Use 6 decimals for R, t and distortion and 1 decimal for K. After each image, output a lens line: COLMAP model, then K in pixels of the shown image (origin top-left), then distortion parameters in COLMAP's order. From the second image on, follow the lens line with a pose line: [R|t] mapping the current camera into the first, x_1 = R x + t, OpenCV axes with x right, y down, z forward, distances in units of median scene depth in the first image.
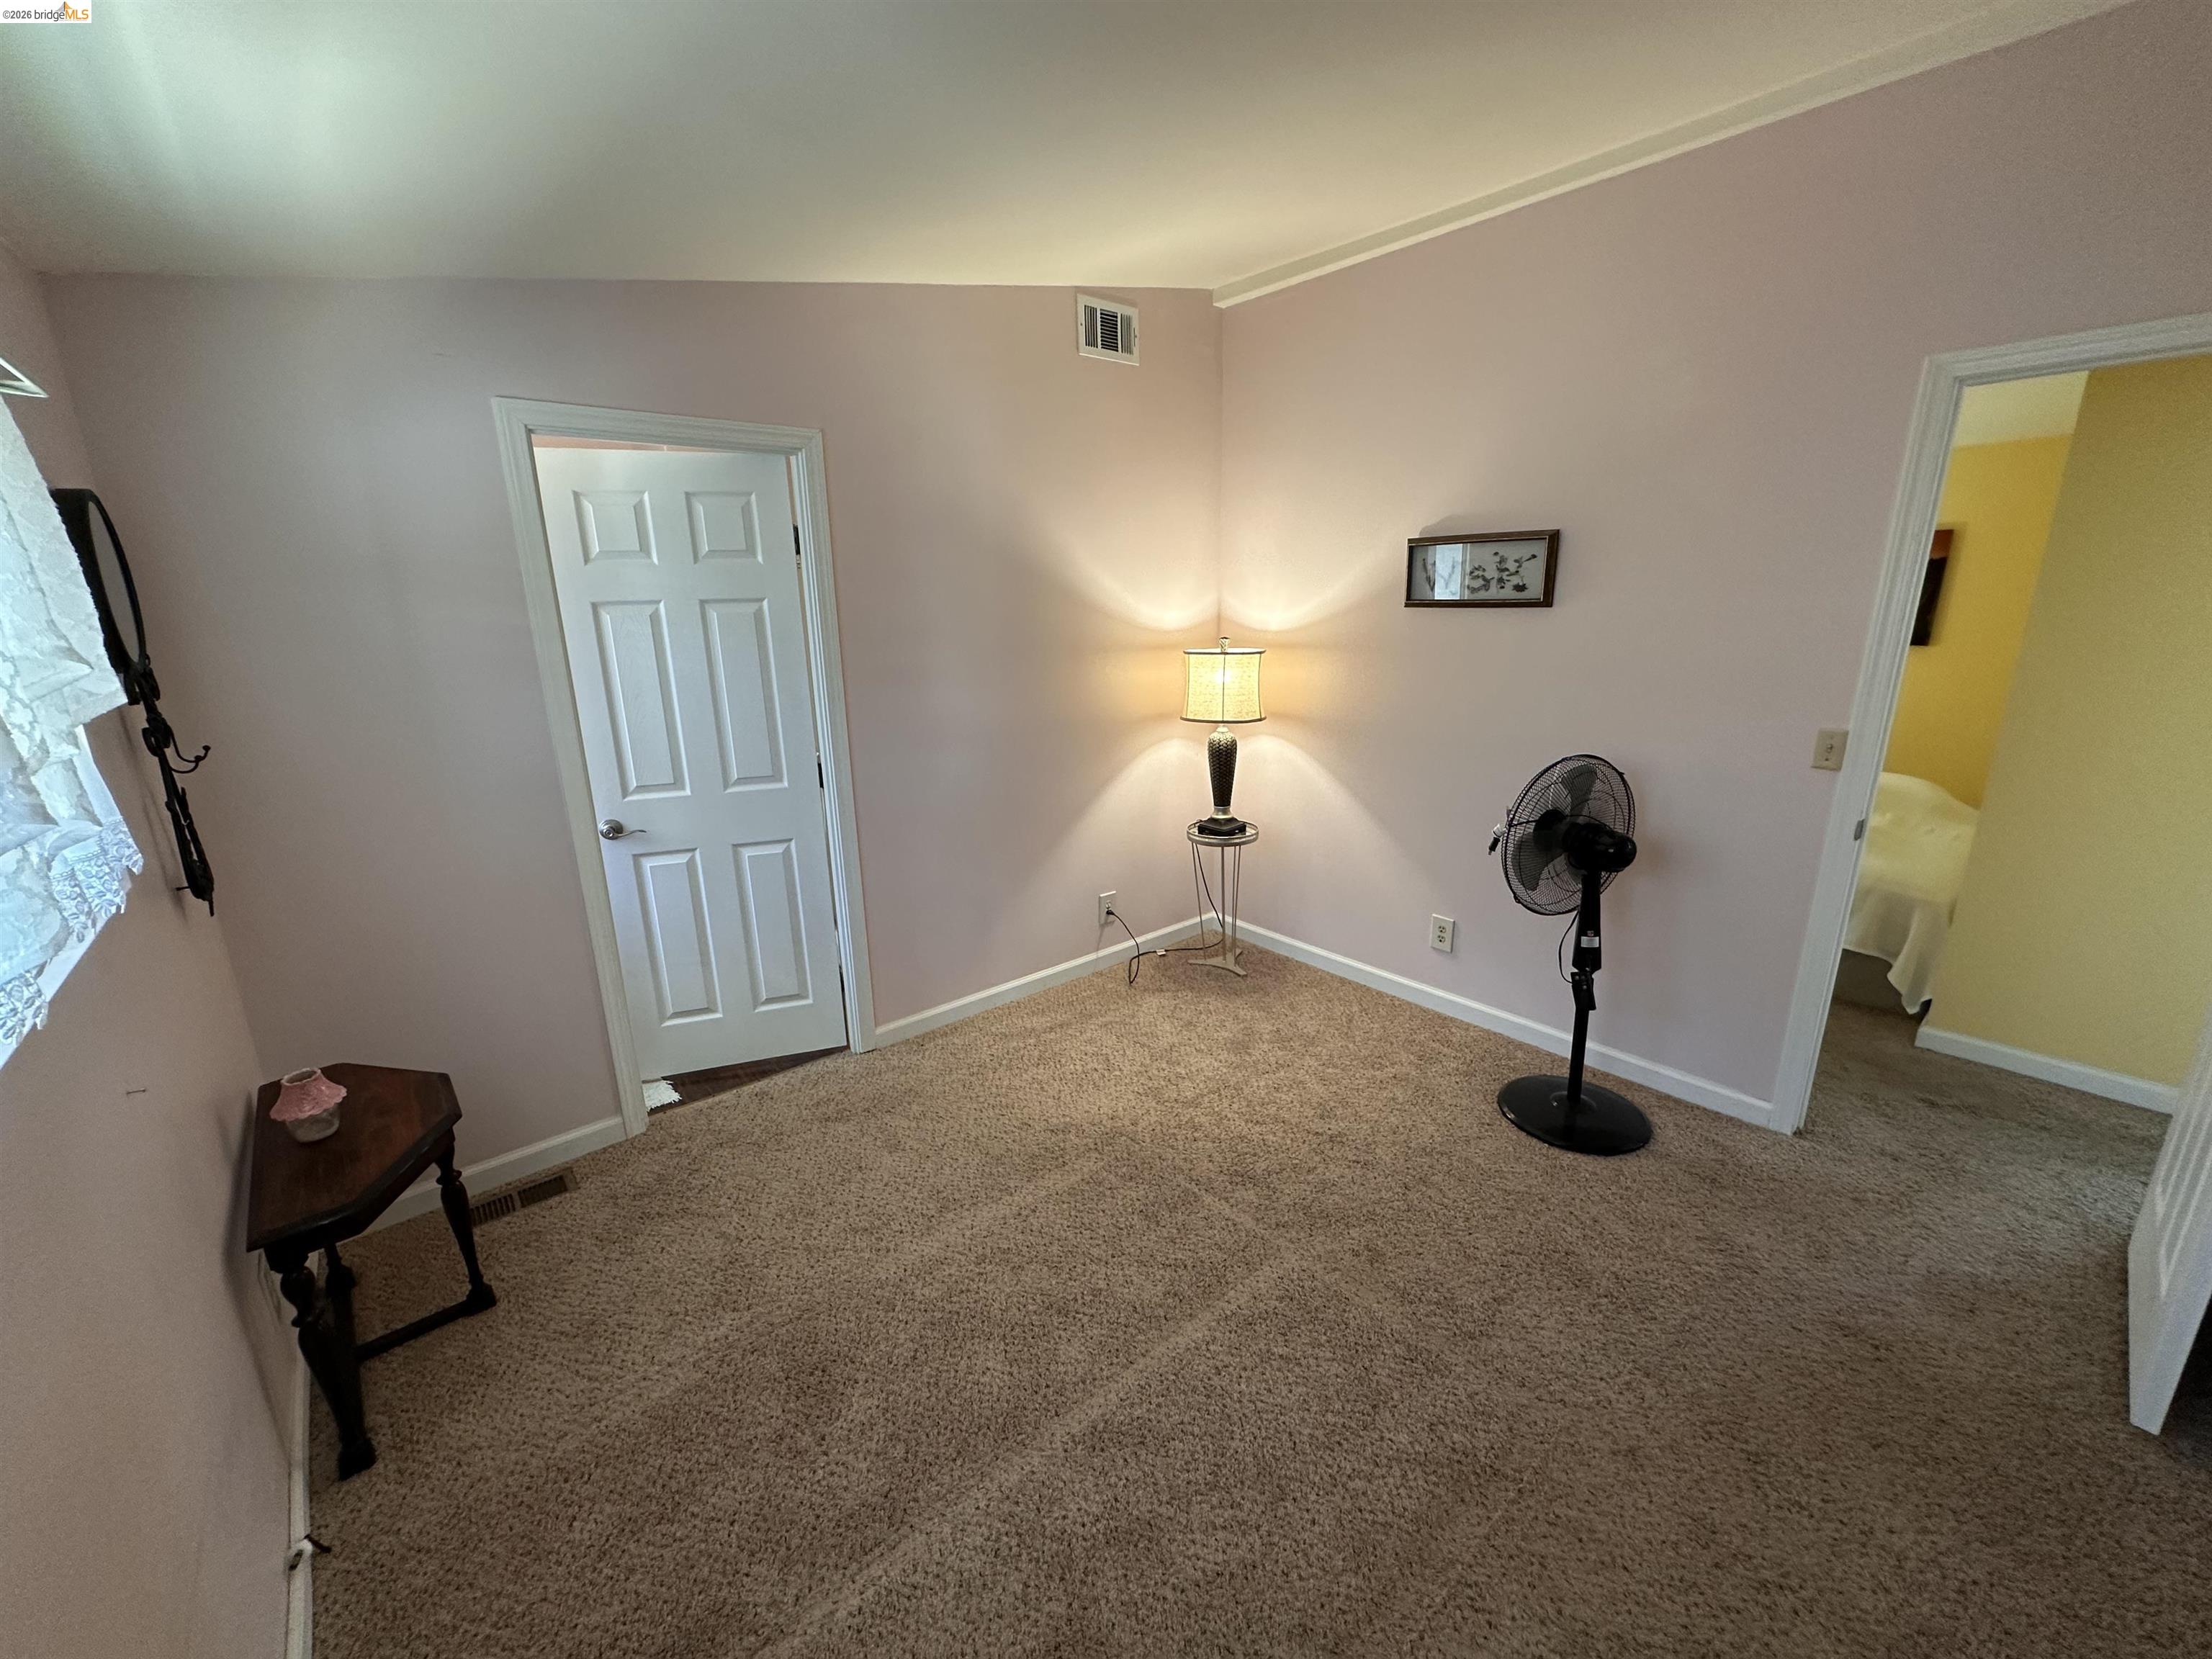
lens RADIAL K [[885.7, 0, 1103.4], [0, 885.7, 834.1], [0, 0, 1]] dist [-0.002197, -0.000013]
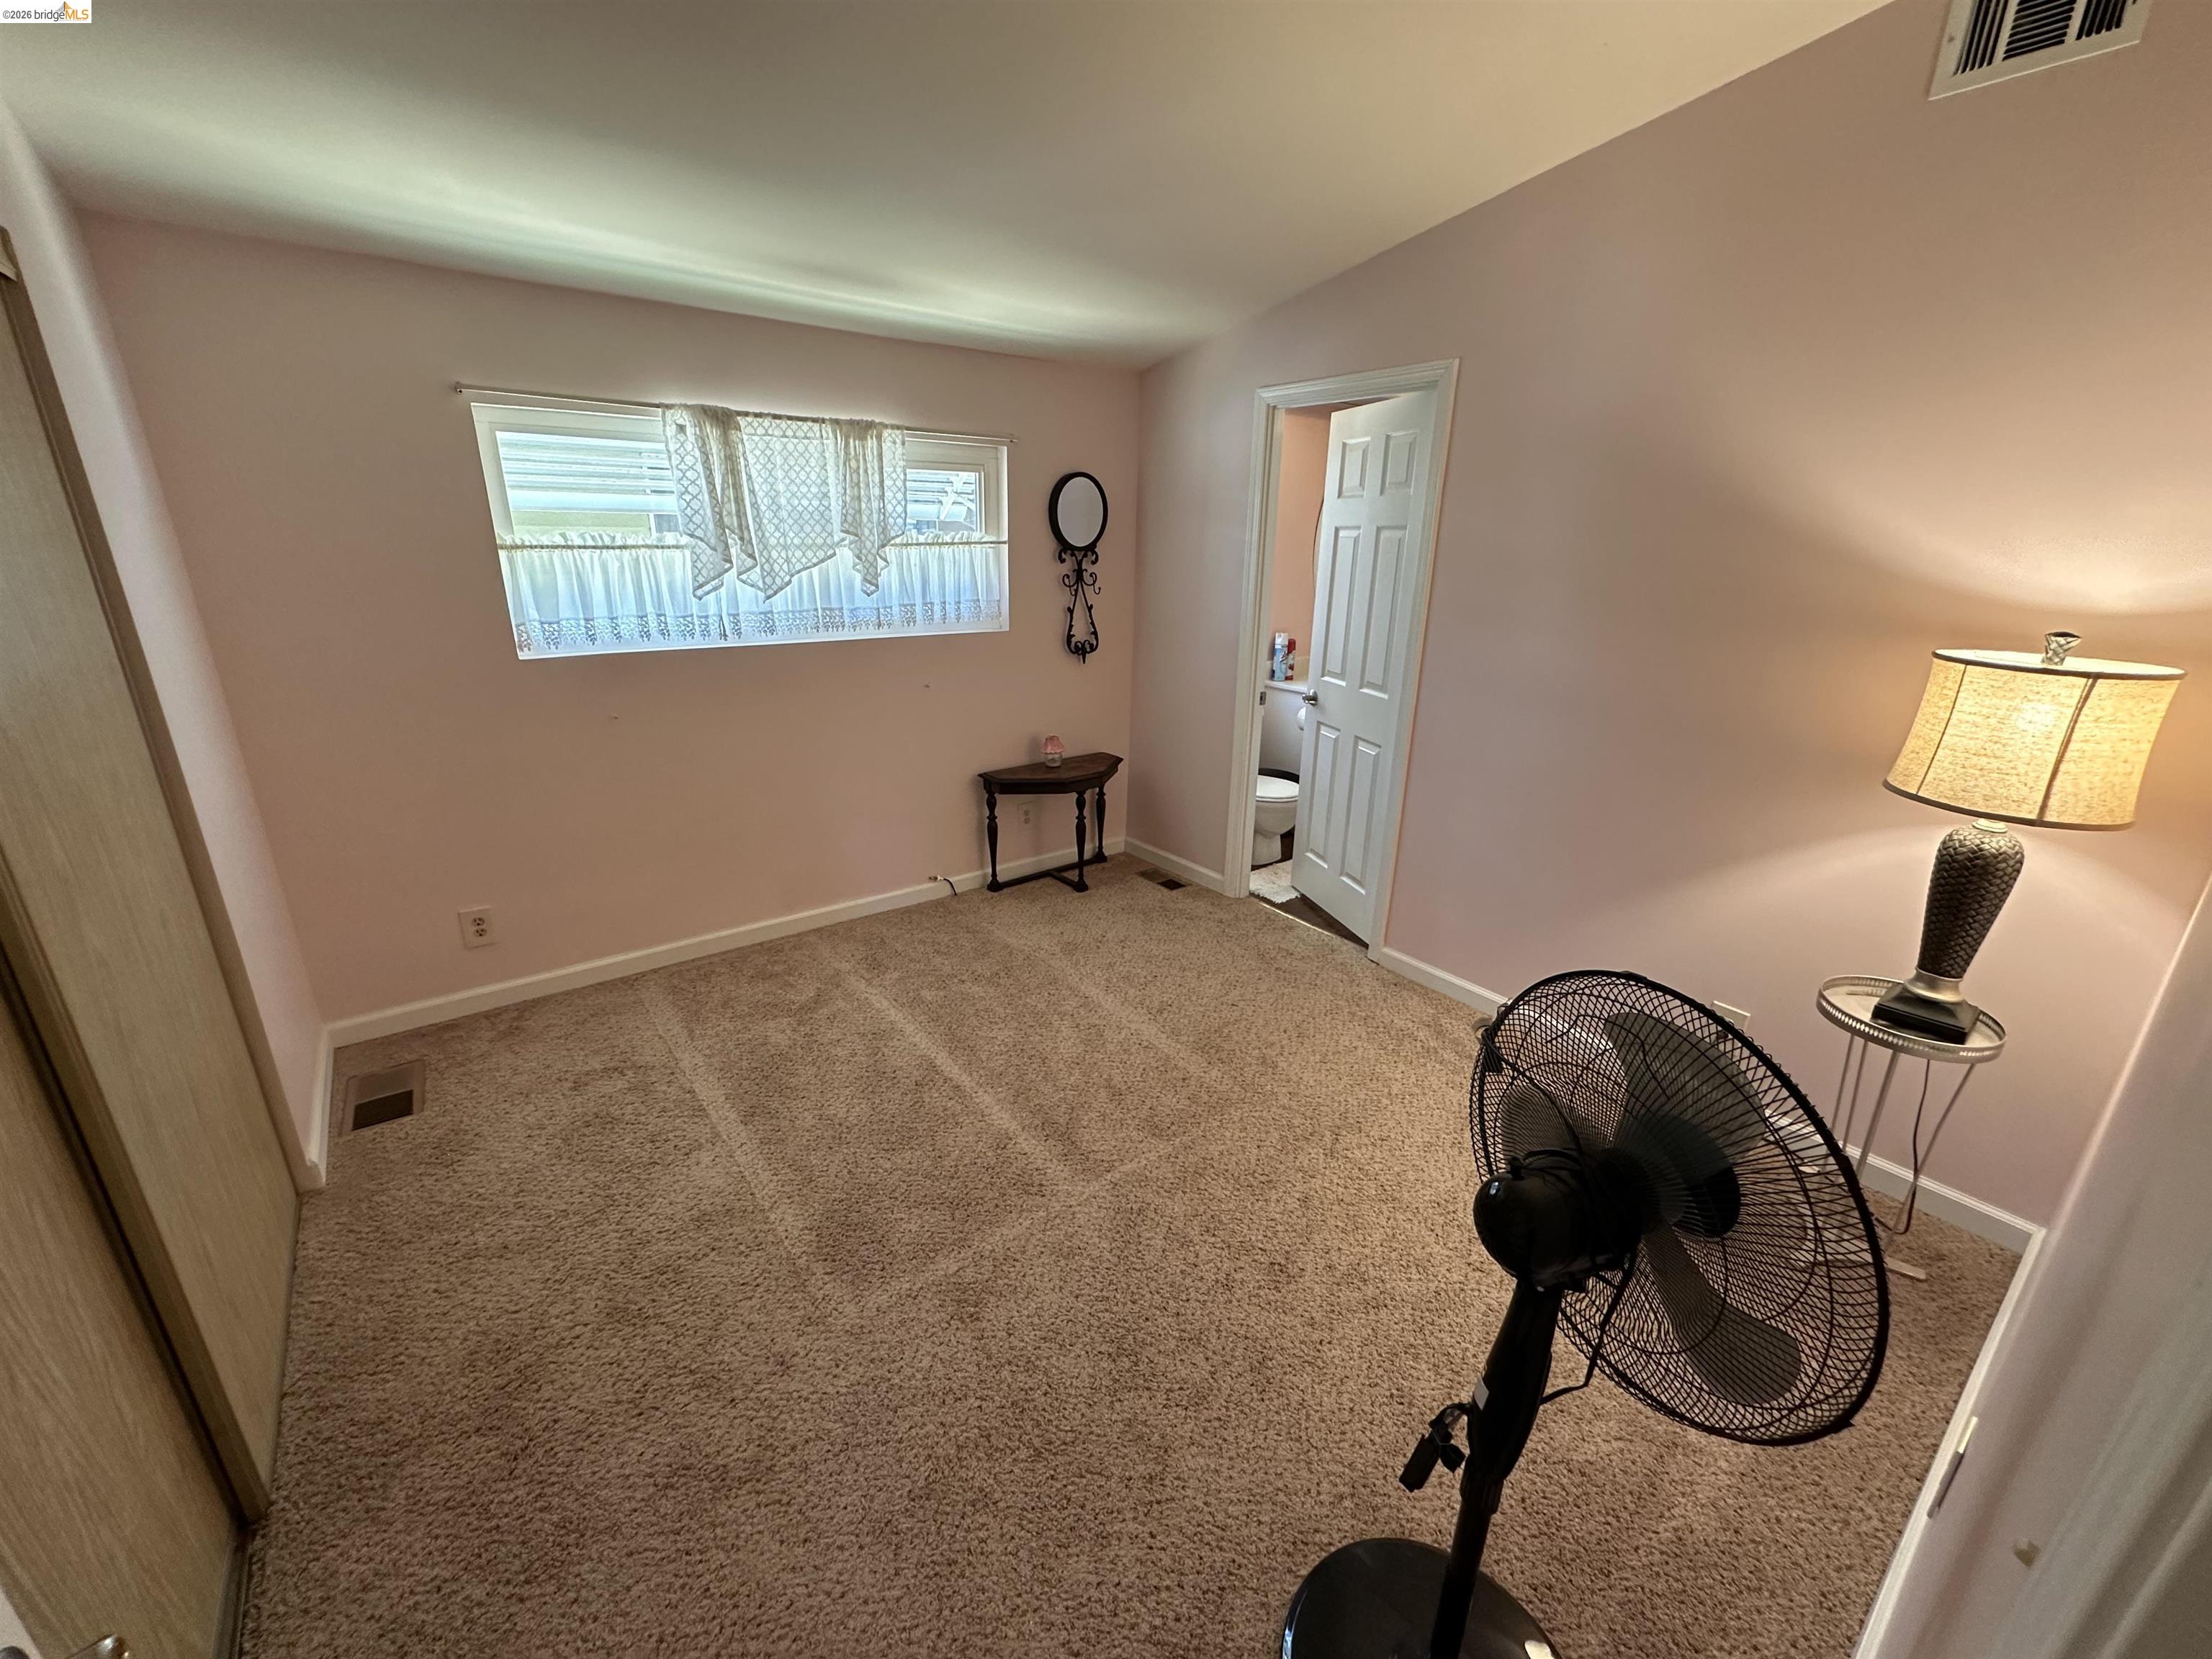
lens RADIAL K [[885.7, 0, 1103.4], [0, 885.7, 834.1], [0, 0, 1]] dist [-0.002197, -0.000013]
pose [[-0.057811, 0.339019, -0.939002, 0.797908], [-0.272591, 0.899473, 0.341530, -0.190726], [0.960392, 0.275708, 0.040414, 0.682355]]
